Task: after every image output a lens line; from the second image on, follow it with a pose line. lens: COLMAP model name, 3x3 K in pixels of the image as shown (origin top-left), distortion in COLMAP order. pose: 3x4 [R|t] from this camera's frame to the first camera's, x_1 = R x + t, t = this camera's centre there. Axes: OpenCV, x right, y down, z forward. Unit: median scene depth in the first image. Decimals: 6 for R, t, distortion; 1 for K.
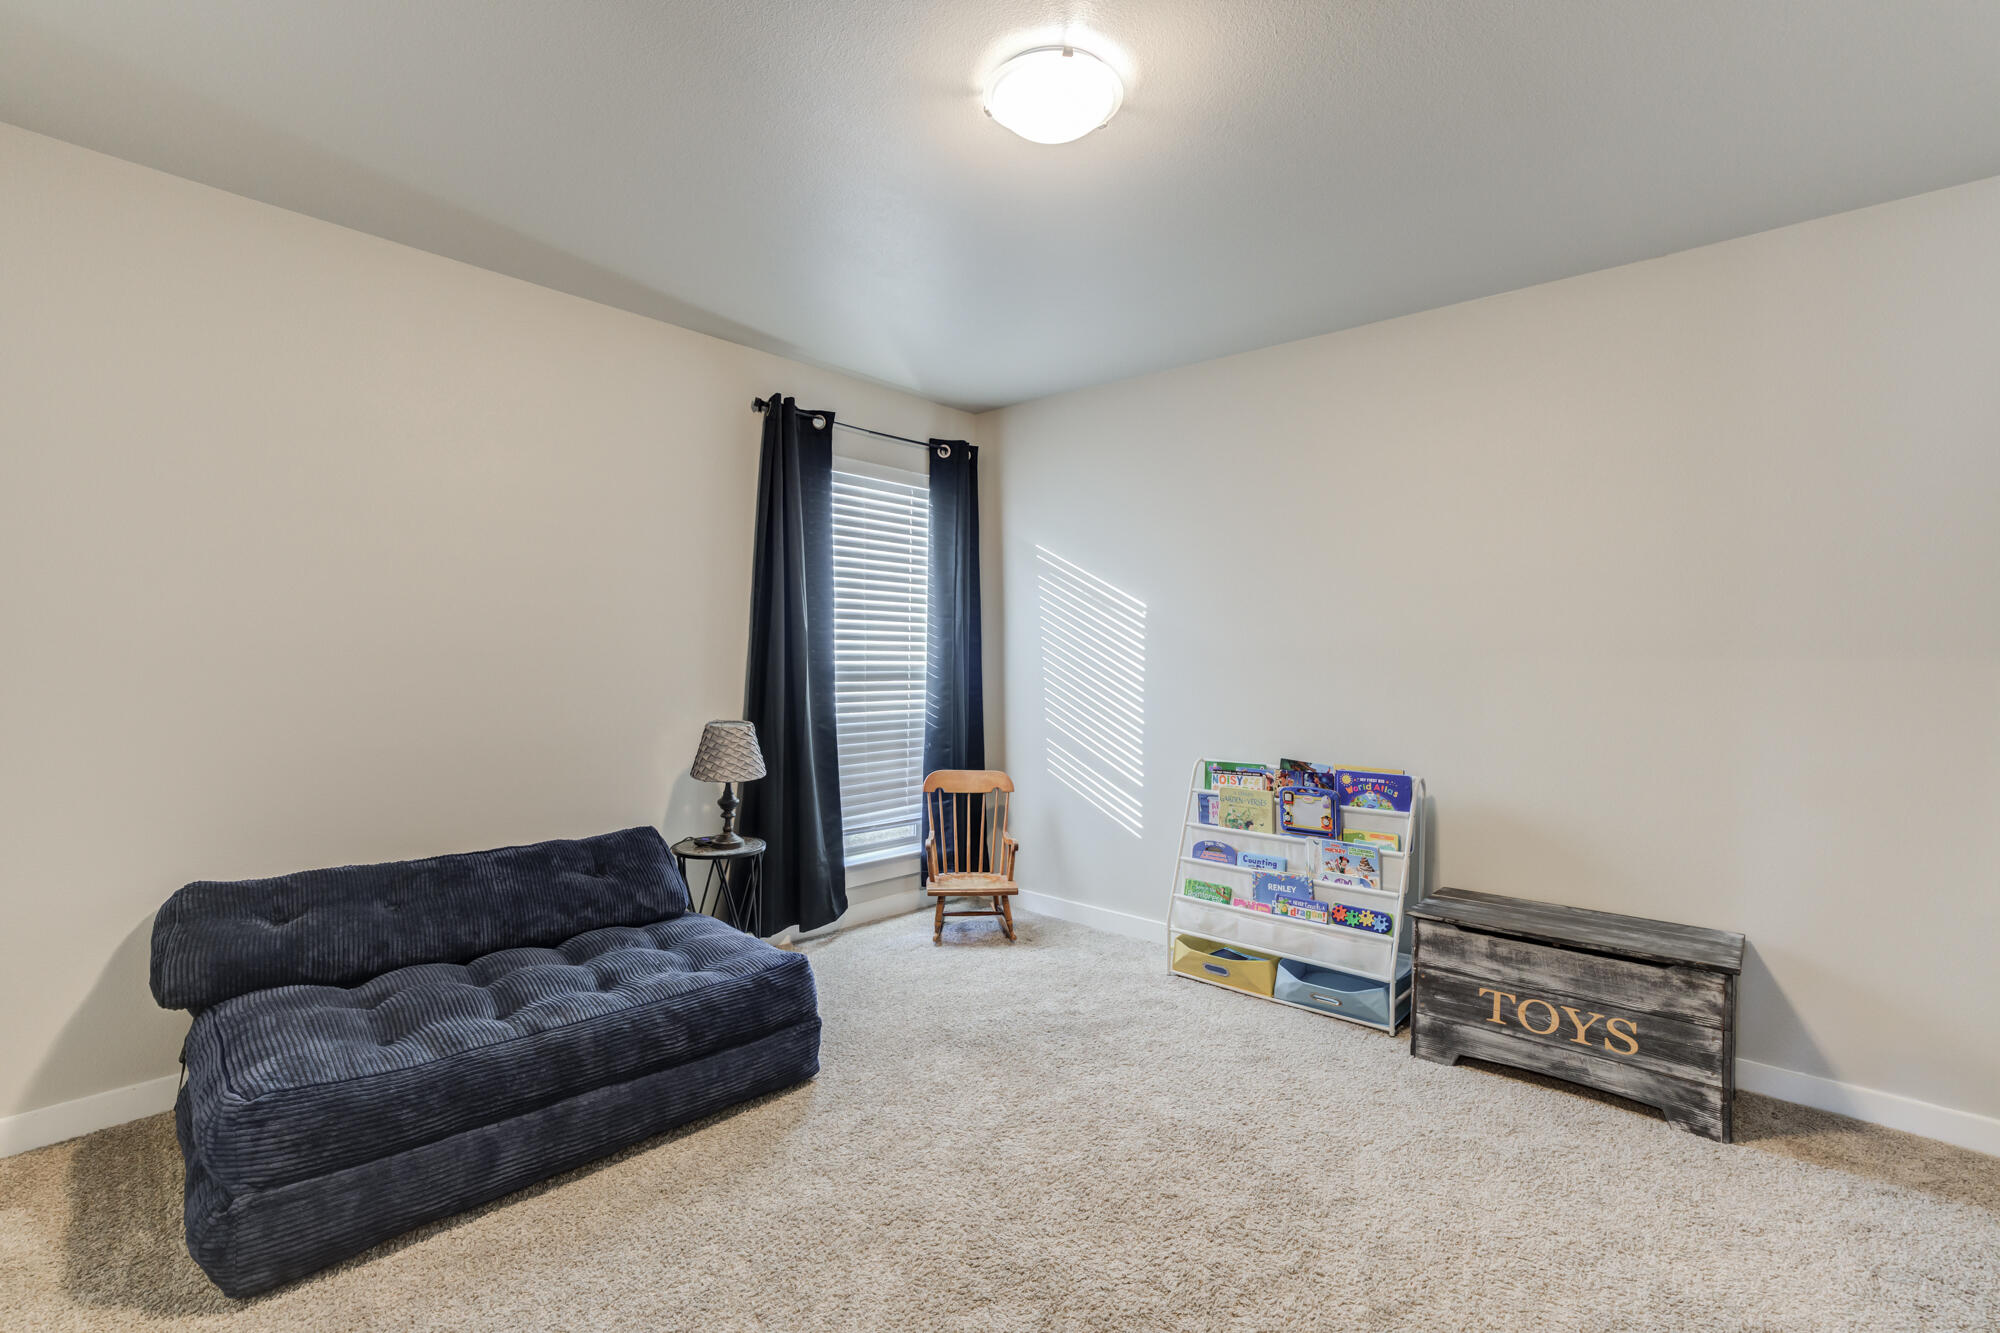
lens RADIAL K [[904.7, 0, 993.3], [0, 904.7, 668.9], [0, 0, 1]] dist [-0.014591, 0.012218]
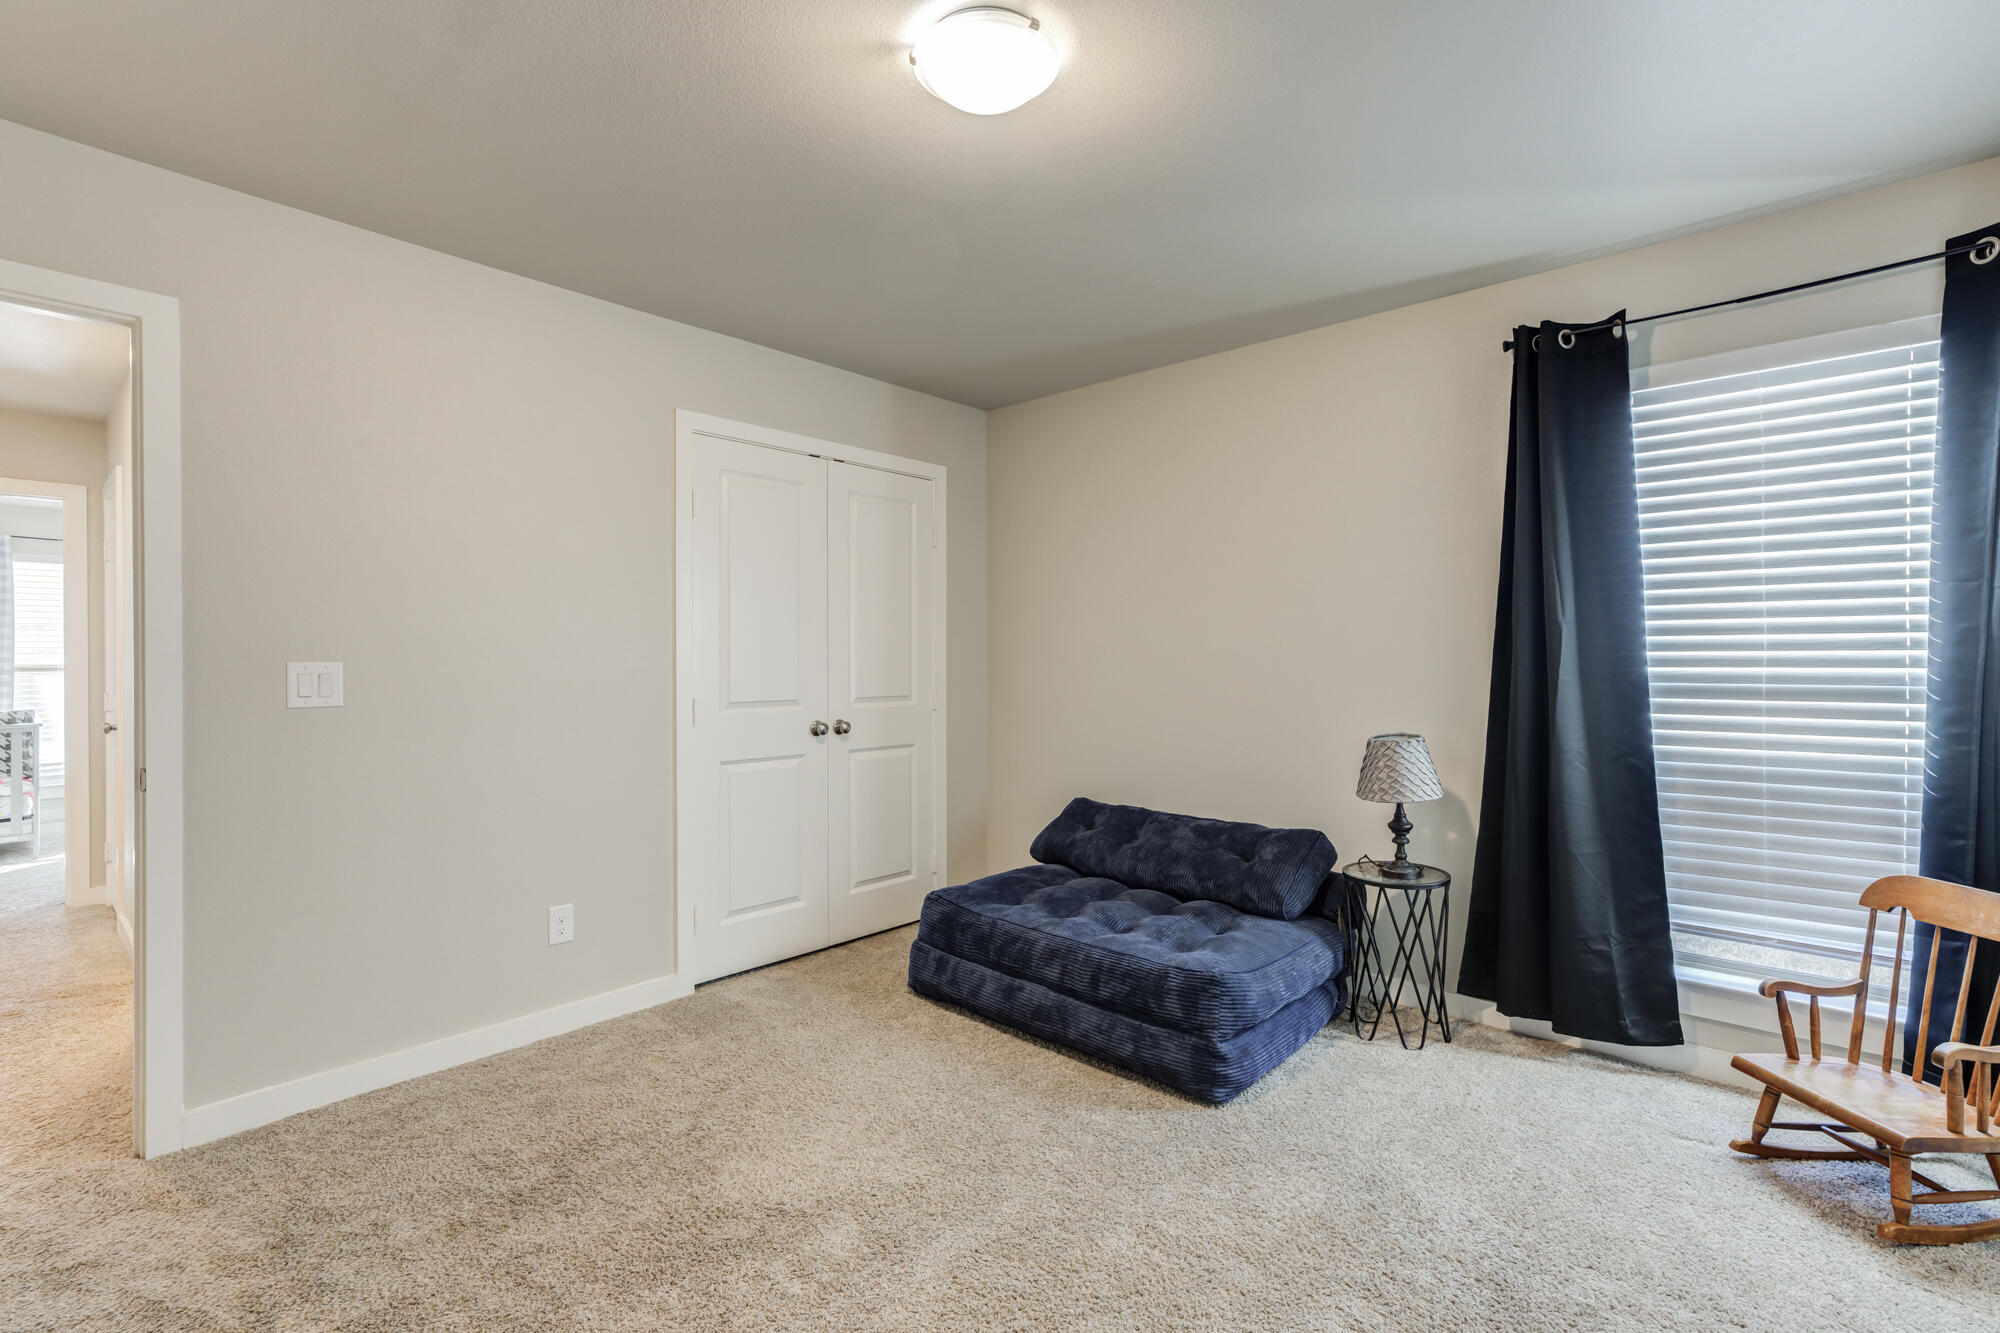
lens RADIAL K [[904.7, 0, 993.2], [0, 904.7, 661.8], [0, 0, 1]] dist [-0.014591, 0.012218]
pose [[0.006771, -0.006765, -0.999954, 0.499906], [-0.008599, 0.999940, -0.006823, -0.004090], [0.999940, 0.008645, 0.006712, 0.501394]]
